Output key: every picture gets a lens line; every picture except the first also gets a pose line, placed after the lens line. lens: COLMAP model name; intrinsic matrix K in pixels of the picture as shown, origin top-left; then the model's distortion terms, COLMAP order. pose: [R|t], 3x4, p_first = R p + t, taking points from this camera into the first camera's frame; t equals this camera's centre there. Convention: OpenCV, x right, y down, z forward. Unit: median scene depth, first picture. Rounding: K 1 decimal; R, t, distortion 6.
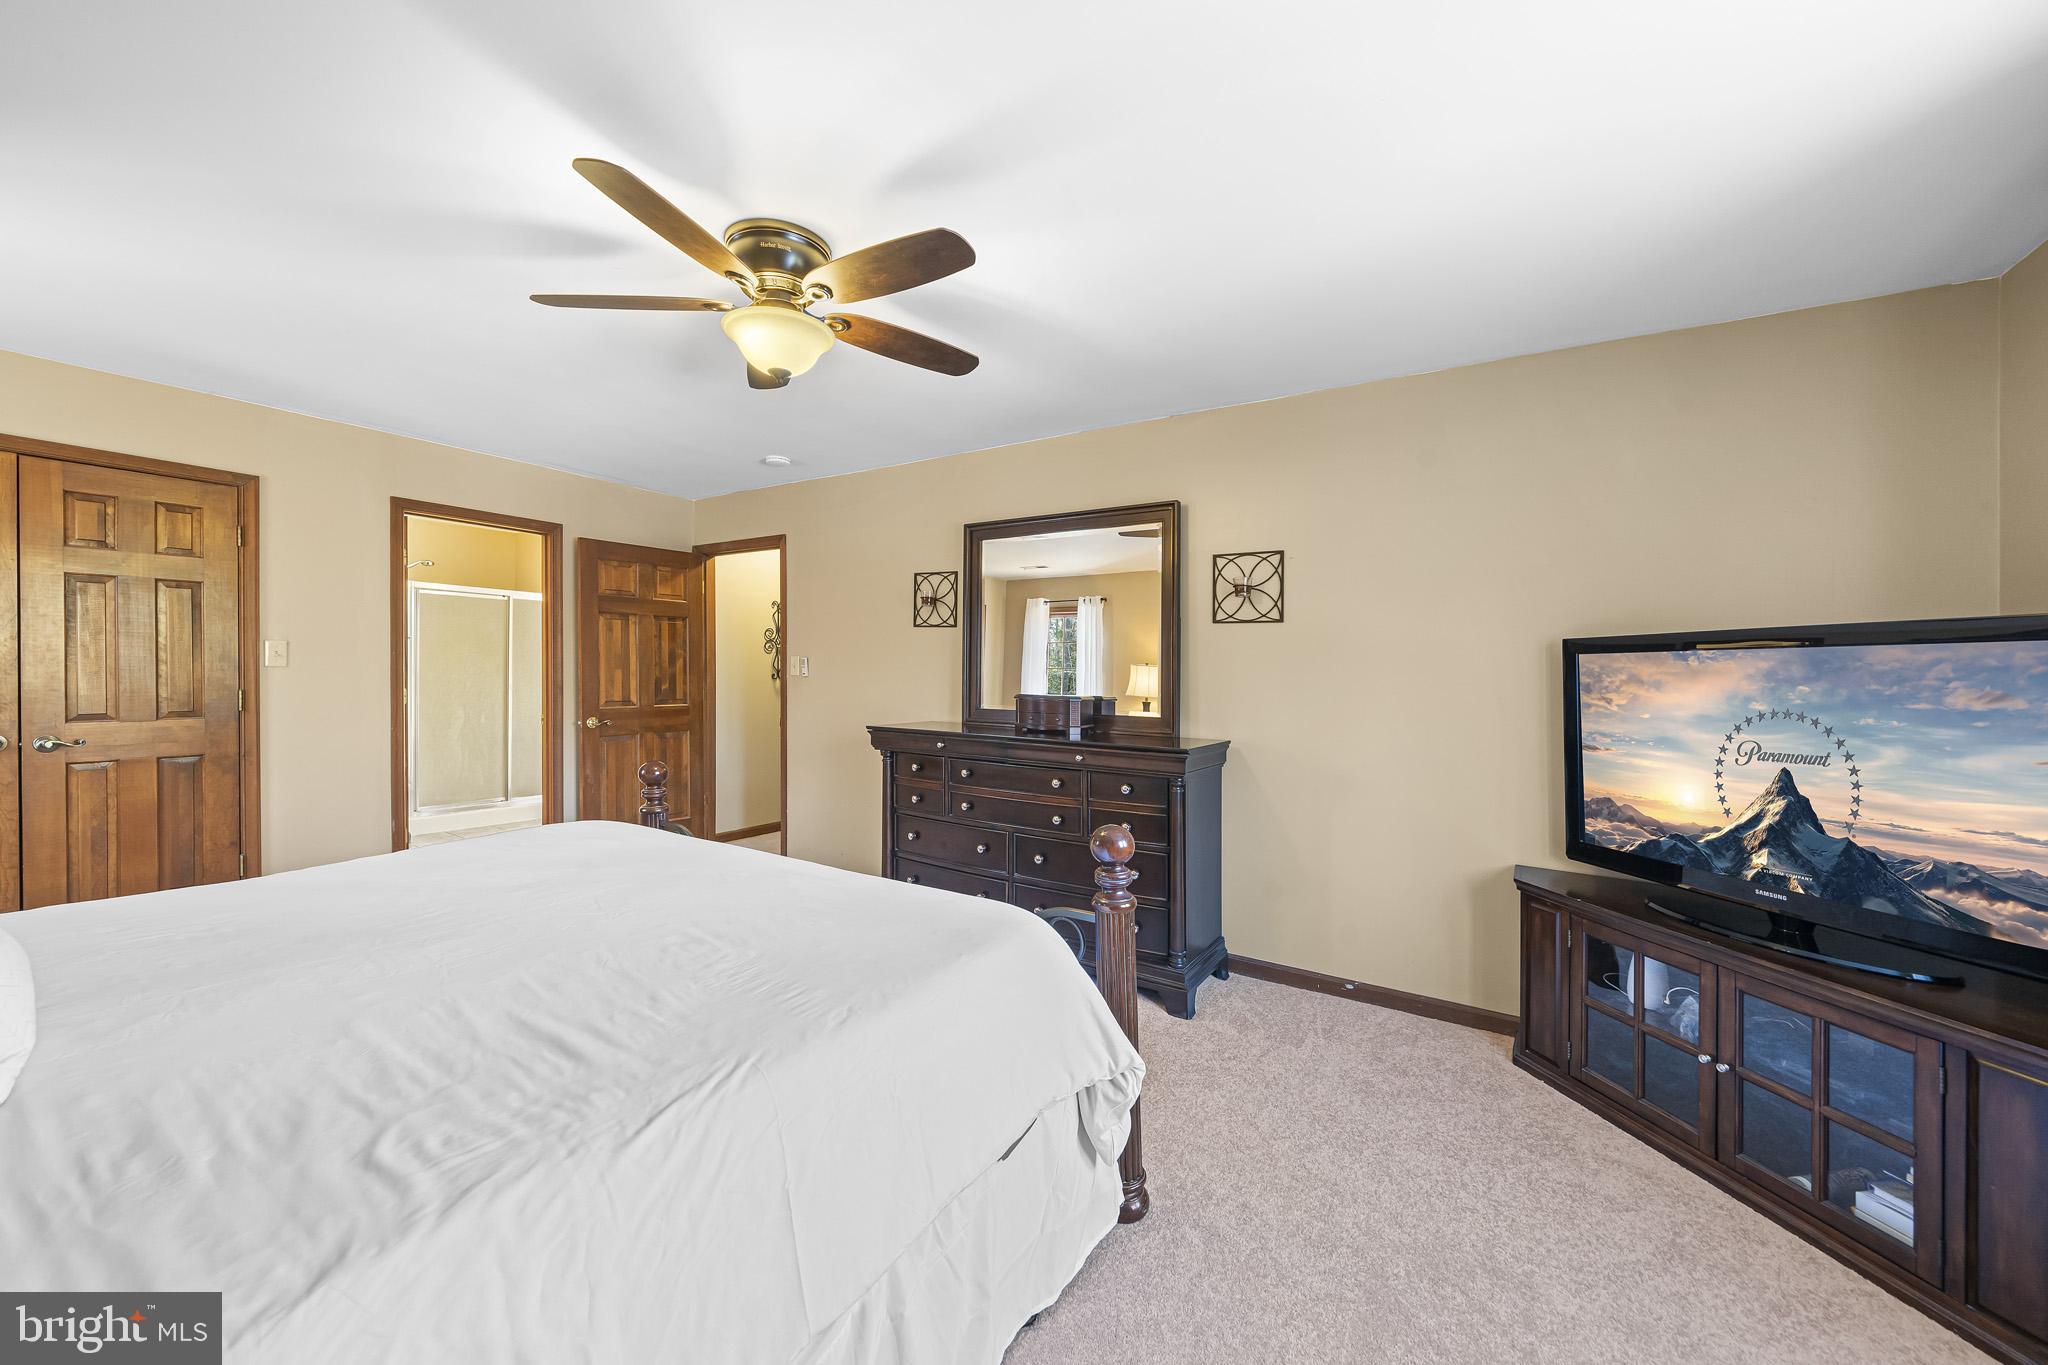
lens RADIAL K [[825.0, 0, 1024.0], [0, 825.0, 682.5], [0, 0, 1]] dist [-0.010812, 0.000024]
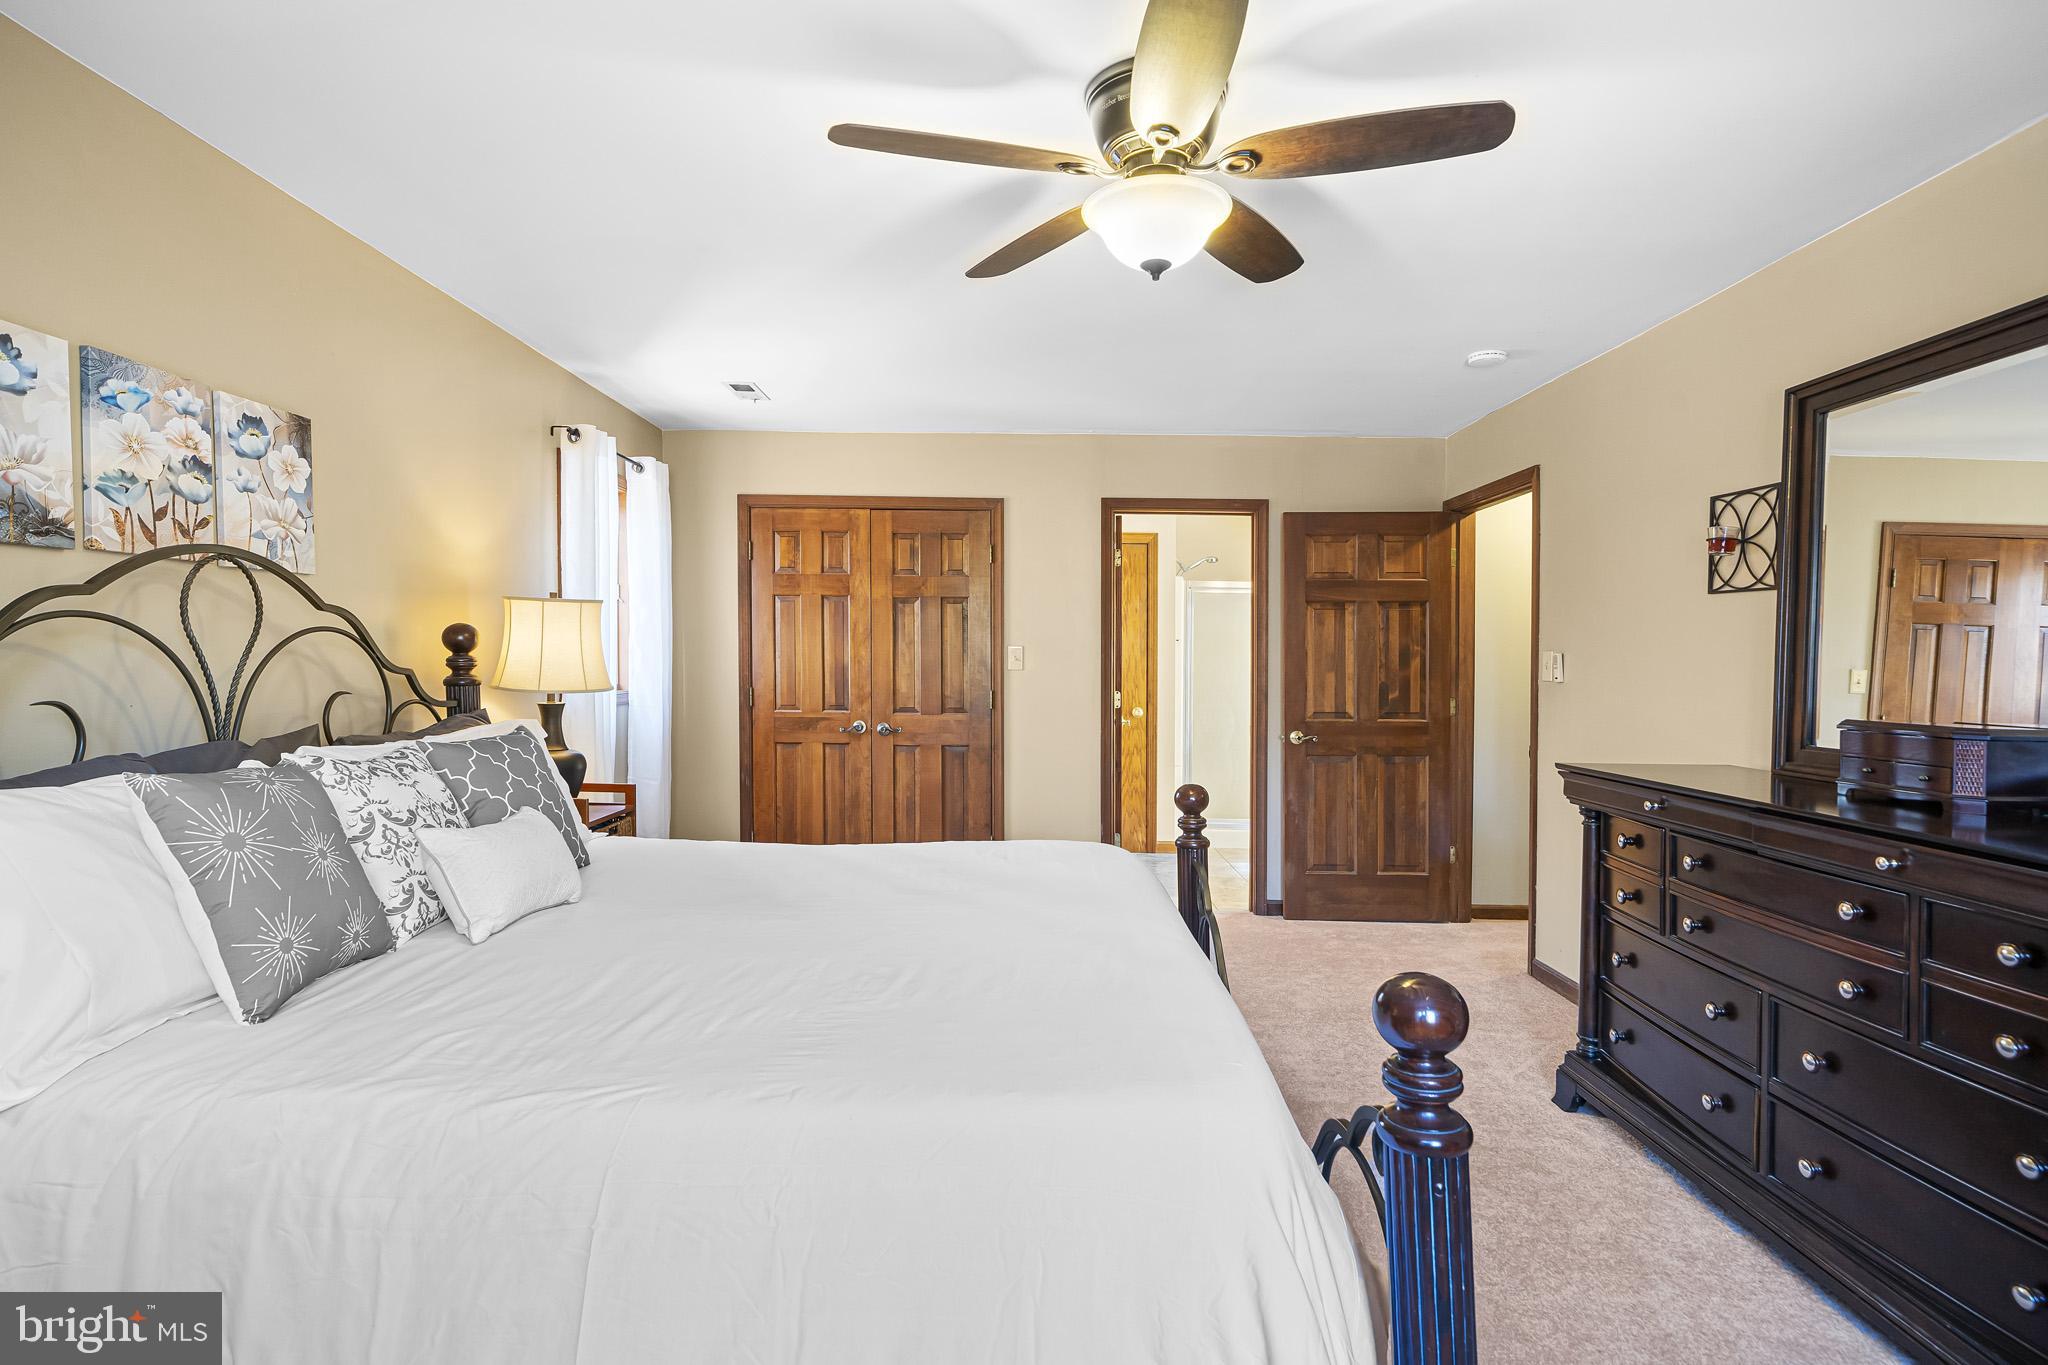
lens RADIAL K [[1082.9, 0, 1025.8], [0, 1082.9, 707.8], [0, 0, 1]] dist [0.003086, 0.000222]
pose [[0.482607, 0.025790, -0.875457, 0.292752], [-0.014738, 0.999664, 0.021325, 0.000388], [0.875713, 0.002611, 0.482825, 0.248595]]
